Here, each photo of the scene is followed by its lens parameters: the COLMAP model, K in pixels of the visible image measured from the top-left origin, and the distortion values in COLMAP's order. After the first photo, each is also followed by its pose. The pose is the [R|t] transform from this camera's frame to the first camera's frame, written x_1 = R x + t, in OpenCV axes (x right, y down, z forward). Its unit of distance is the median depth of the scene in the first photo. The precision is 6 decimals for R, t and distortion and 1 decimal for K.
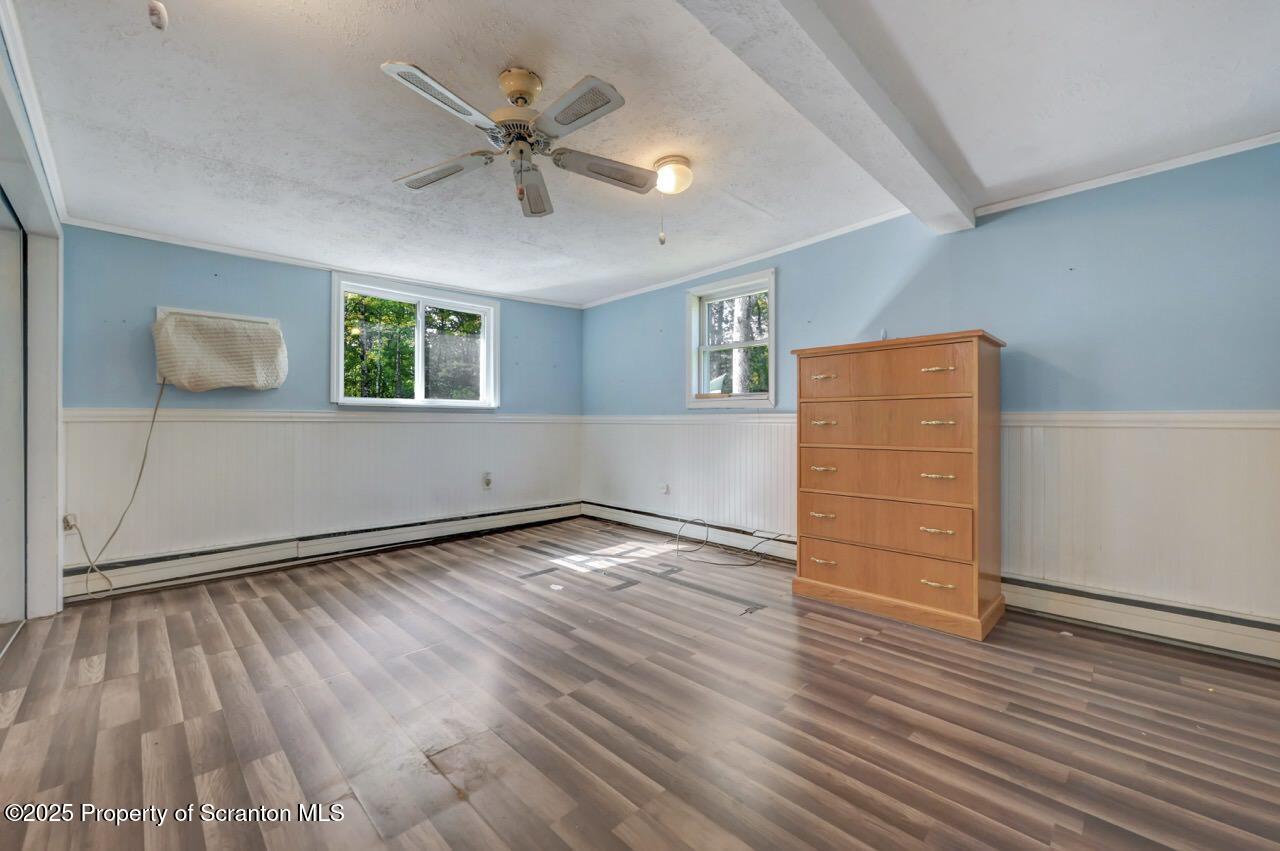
lens RADIAL K [[516.9, 0, 644.4], [0, 516.9, 422.3], [0, 0, 1]] dist [-0.000008, 0.000262]
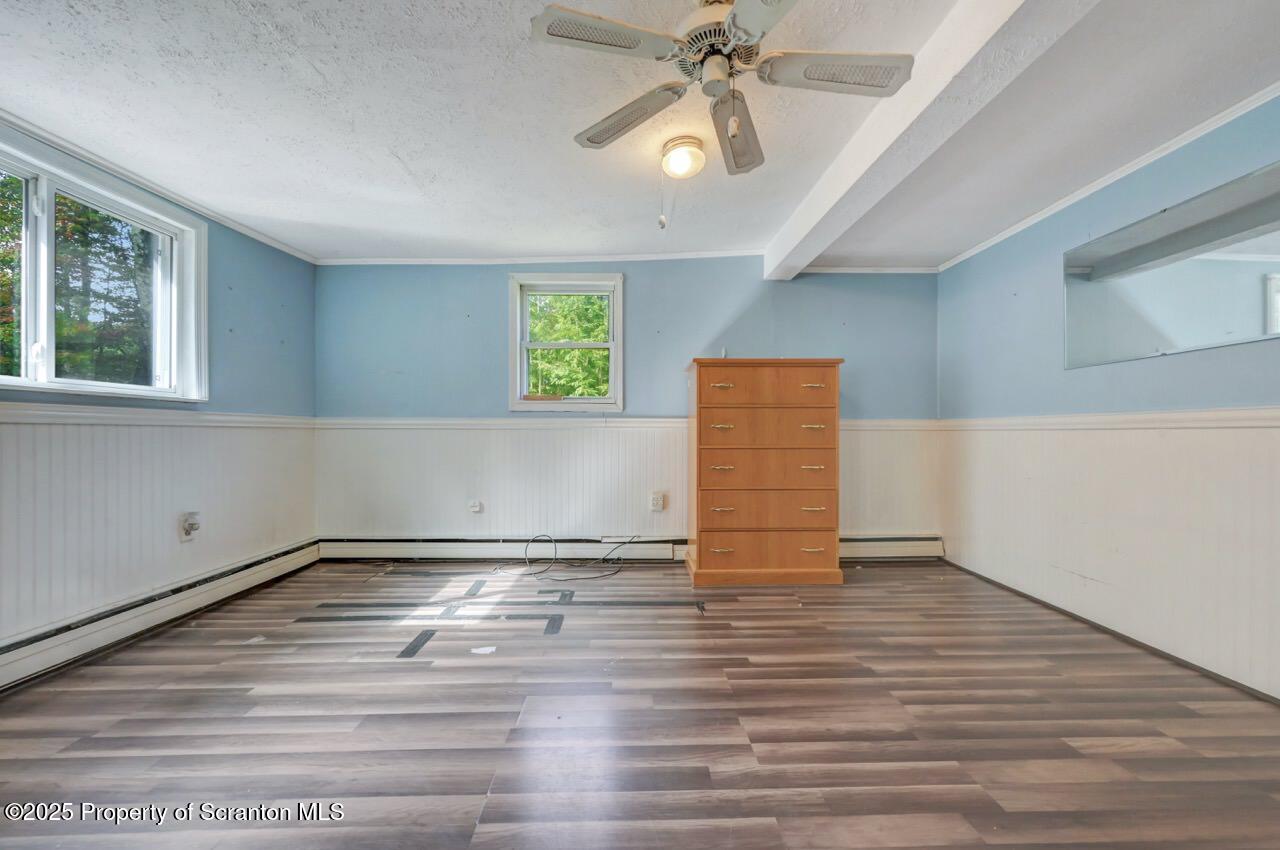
lens RADIAL K [[514.5, 0, 641.5], [0, 514.5, 431.9], [0, 0, 1]] dist [0.000350, 0.000164]
pose [[0.686078, -0.001942, 0.727525, -0.470350], [0.001782, 0.999998, 0.000988, 0.009211], [-0.727526, 0.000619, 0.686080, 0.294718]]
